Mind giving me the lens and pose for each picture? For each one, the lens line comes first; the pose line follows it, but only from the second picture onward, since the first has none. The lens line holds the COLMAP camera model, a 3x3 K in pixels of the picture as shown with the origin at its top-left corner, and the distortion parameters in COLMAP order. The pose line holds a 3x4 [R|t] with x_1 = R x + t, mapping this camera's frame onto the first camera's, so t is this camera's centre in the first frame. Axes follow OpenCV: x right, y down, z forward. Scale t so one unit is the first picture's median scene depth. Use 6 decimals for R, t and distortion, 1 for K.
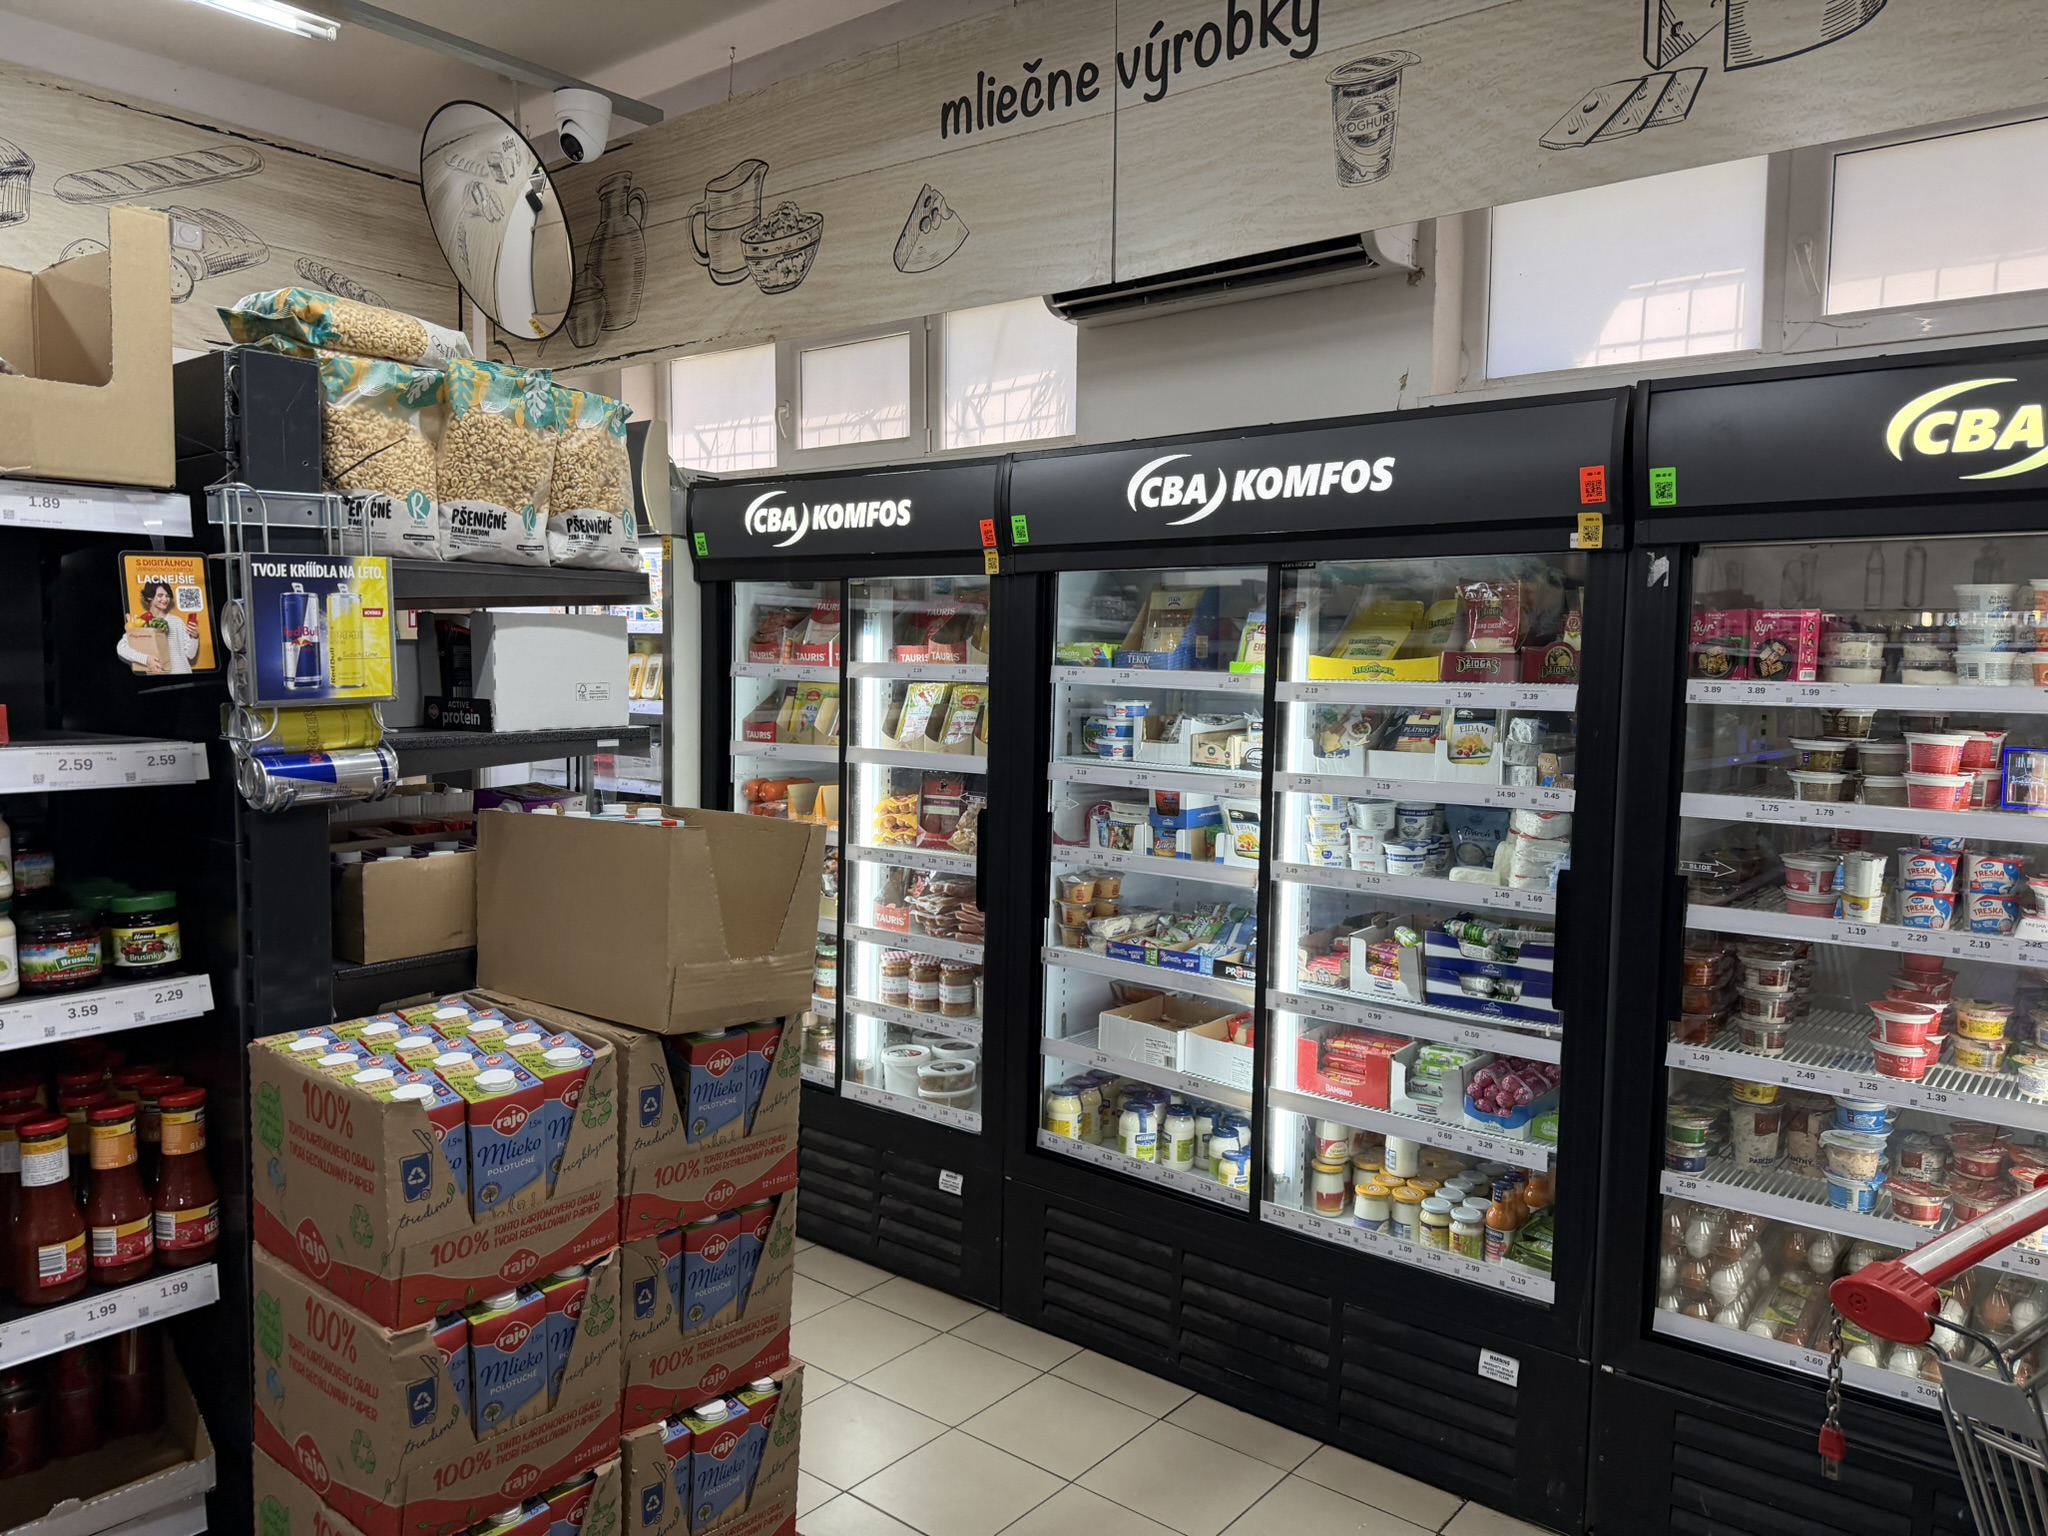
lens RADIAL K [[1470.8, 0, 1024.0], [0, 1470.8, 768.0], [0, 0, 1]] dist [0.052594, -0.084173]
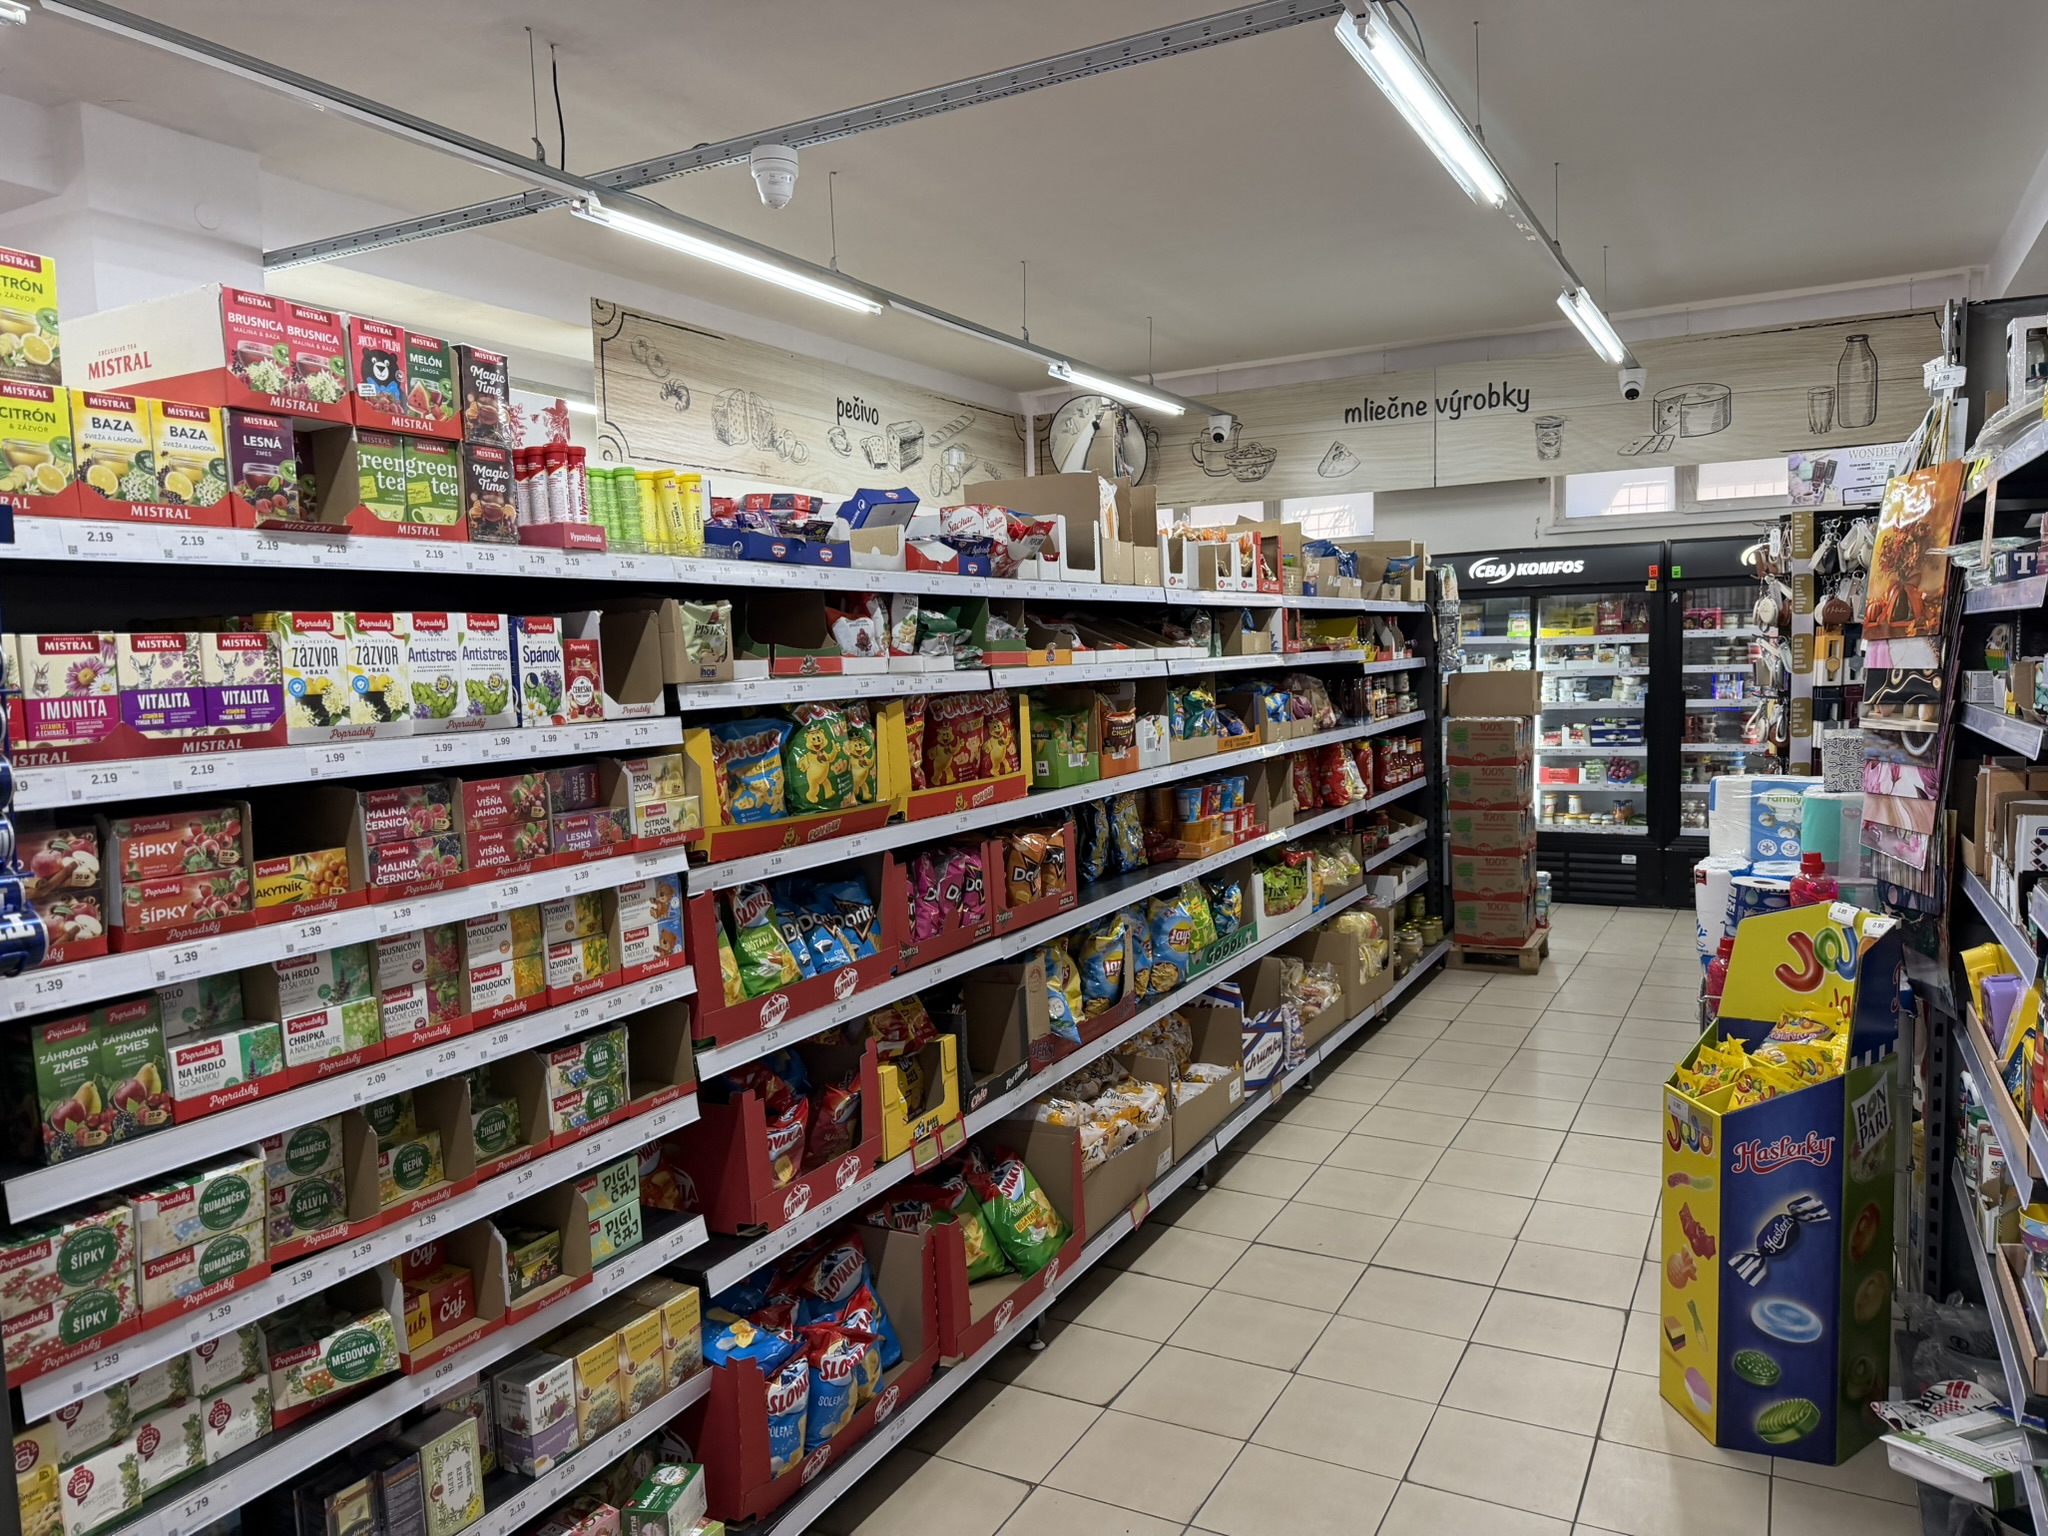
lens RADIAL K [[1462.1, 0, 1017.3], [0, 1462.1, 787.6], [0, 0, 1]] dist [0.193862, -0.441867]
pose [[0.981656, -0.062952, 0.179966, -1.137886], [0.059794, 0.997947, 0.022923, 0.087093], [-0.181040, -0.011742, 0.983406, -1.395749]]
